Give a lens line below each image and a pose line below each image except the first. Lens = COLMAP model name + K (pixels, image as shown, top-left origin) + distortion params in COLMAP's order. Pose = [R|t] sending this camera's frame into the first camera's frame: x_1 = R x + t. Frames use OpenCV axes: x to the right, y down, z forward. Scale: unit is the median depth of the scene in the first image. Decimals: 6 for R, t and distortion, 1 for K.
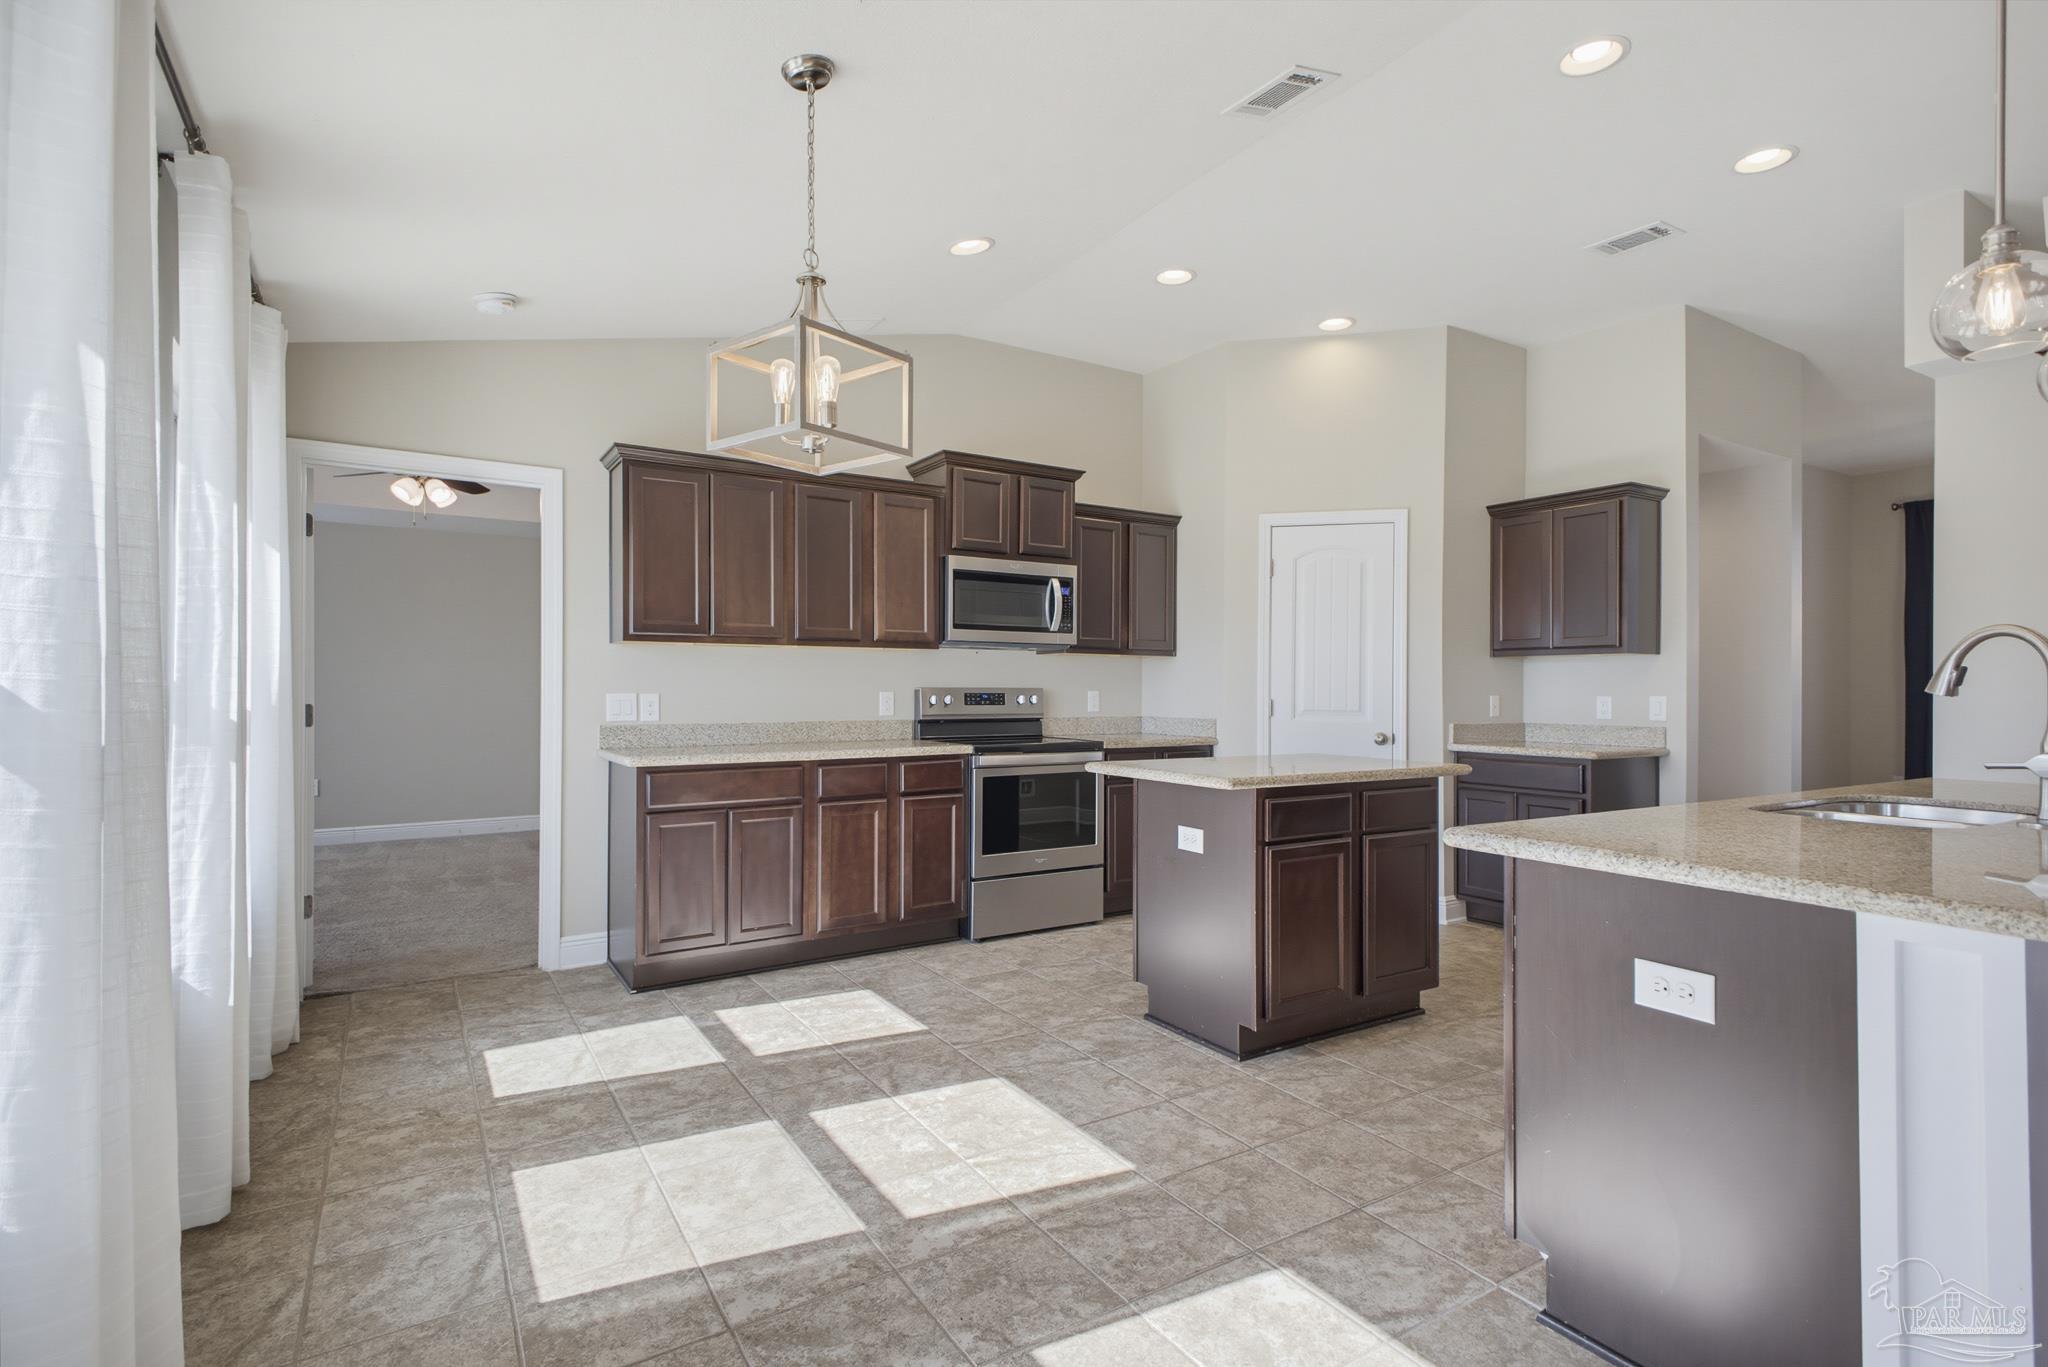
lens RADIAL K [[992.6, 0, 1024.0], [0, 992.6, 683.5], [0, 0, 1]] dist [0.049544, -0.019564]
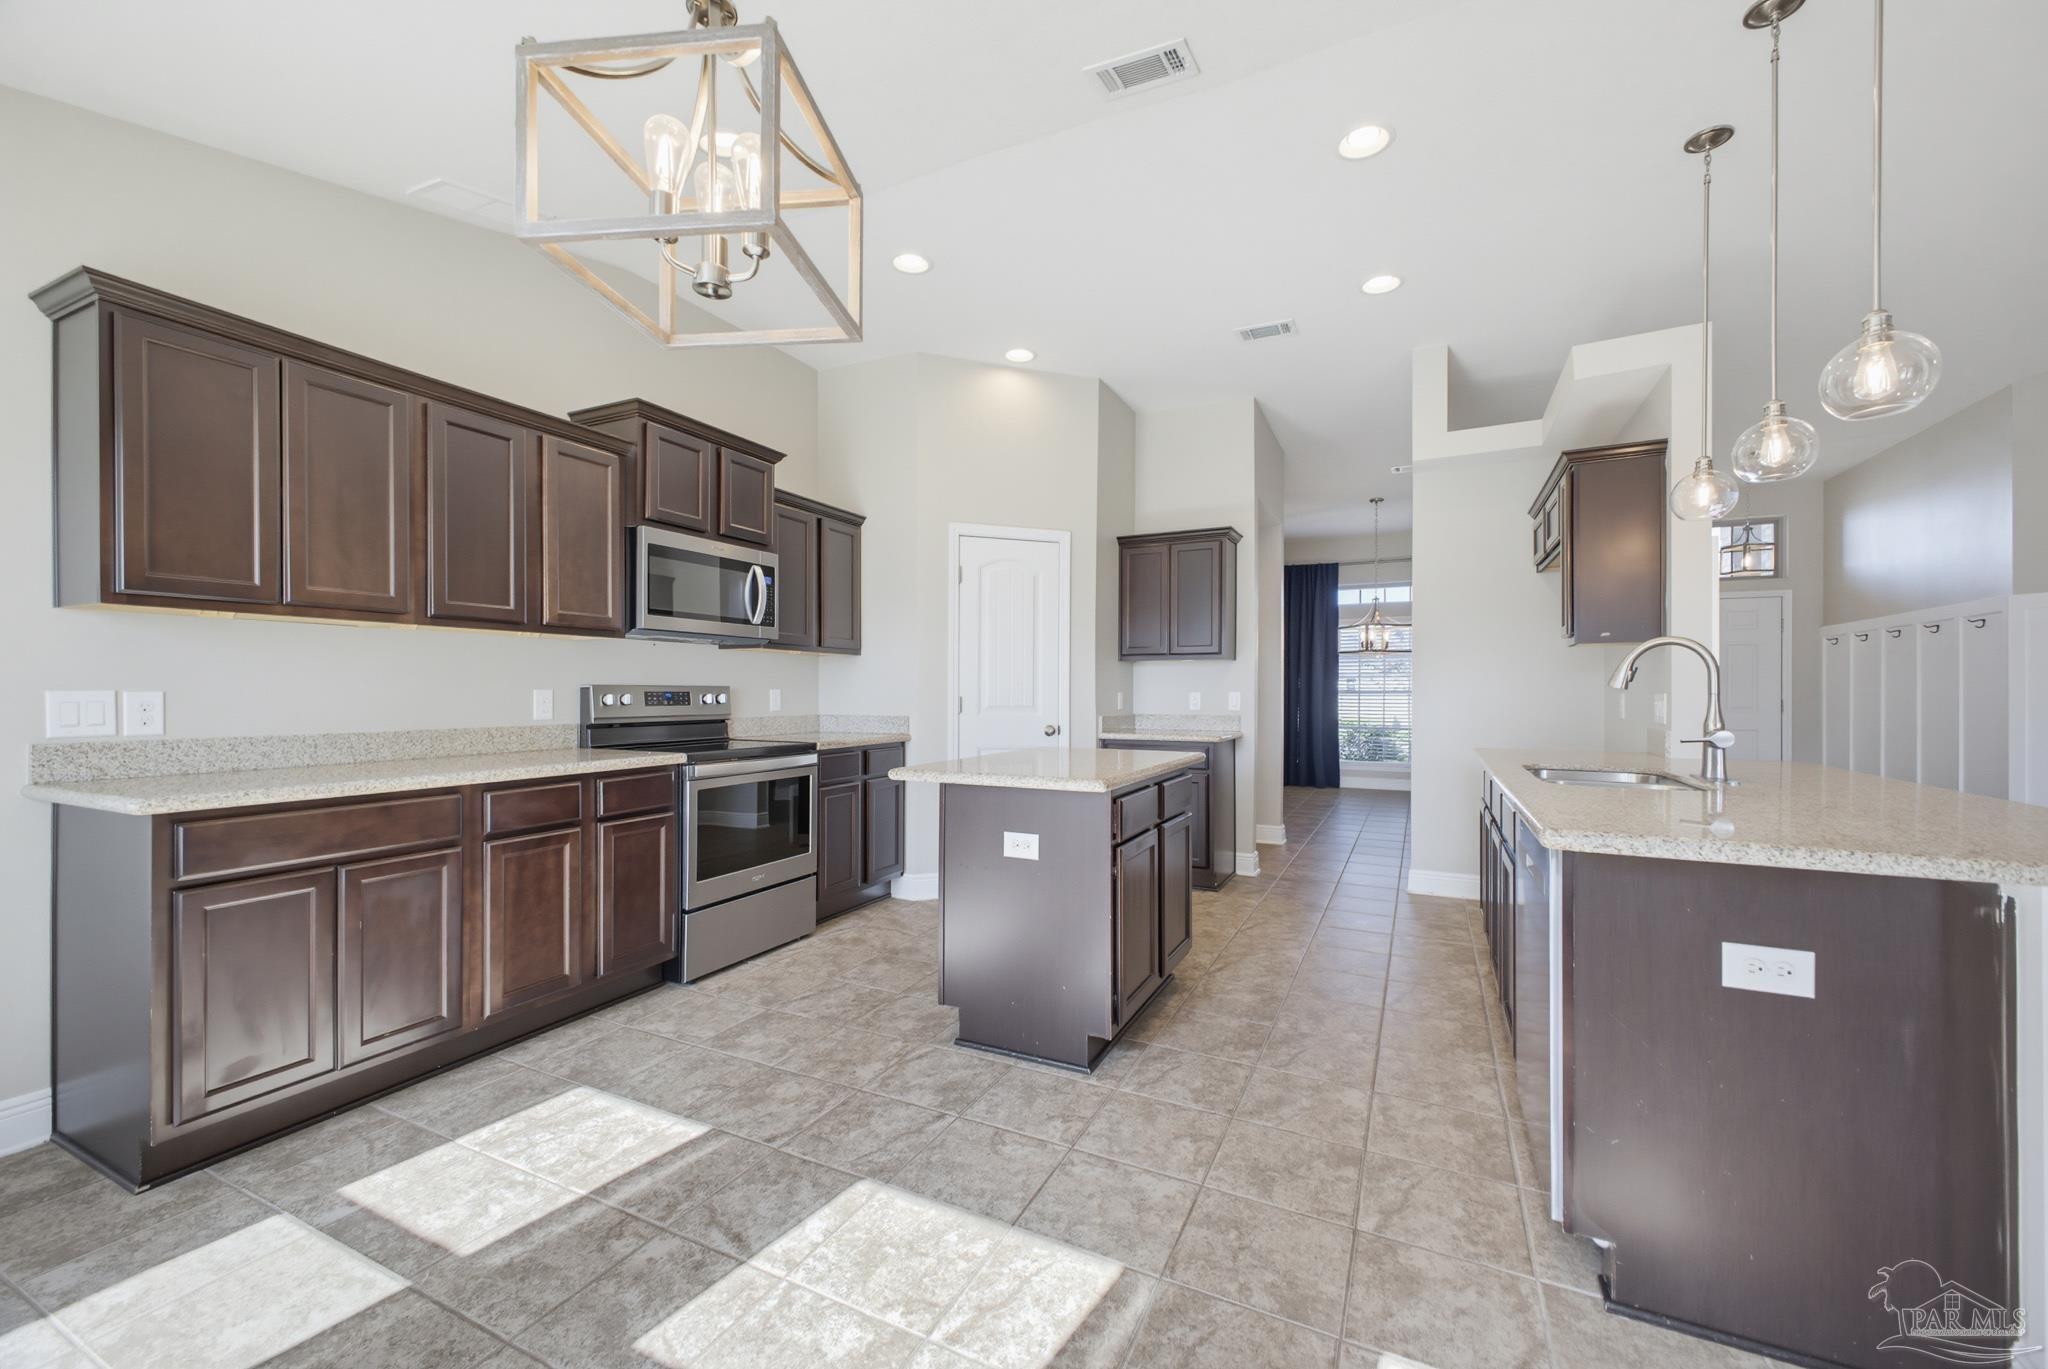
lens RADIAL K [[810.0, 0, 1026.5], [0, 810.0, 690.6], [0, 0, 1]] dist [0.012197, -0.002646]
pose [[0.848245, -0.000889, 0.529604, -0.188294], [-0.002244, 0.999984, 0.005272, 0.005539], [-0.529600, -0.005661, 0.848229, 0.288168]]
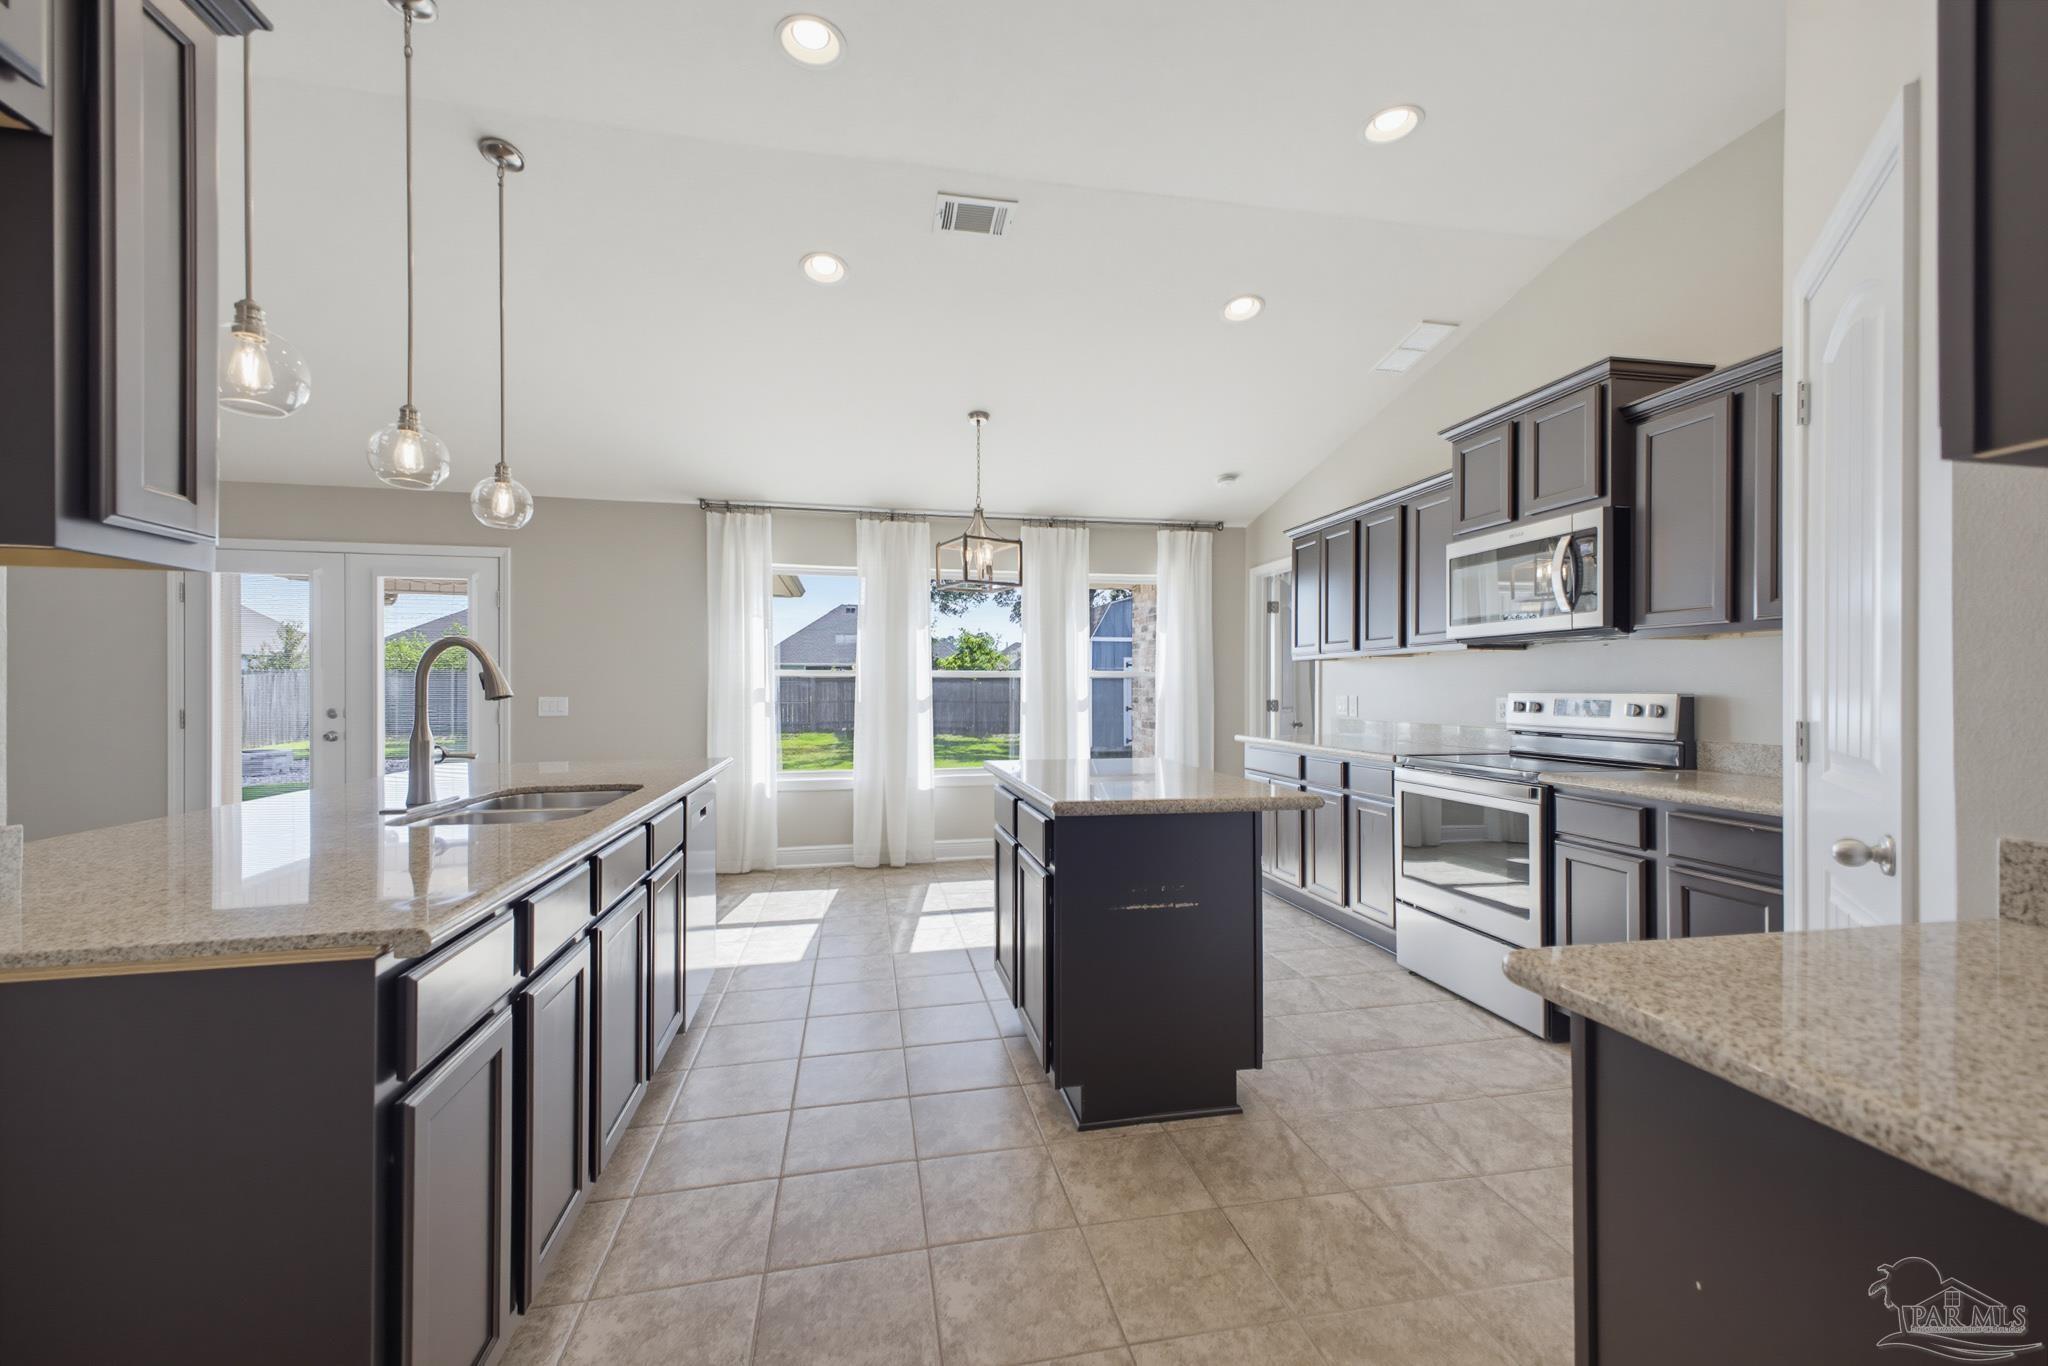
lens RADIAL K [[810.0, 0, 1026.5], [0, 810.0, 689.1], [0, 0, 1]] dist [0.012197, -0.002646]
pose [[-0.348305, -0.005080, -0.937368, 0.861377], [0.001109, 0.999982, -0.005831, 0.005494], [0.937381, -0.003070, -0.348293, 1.035230]]
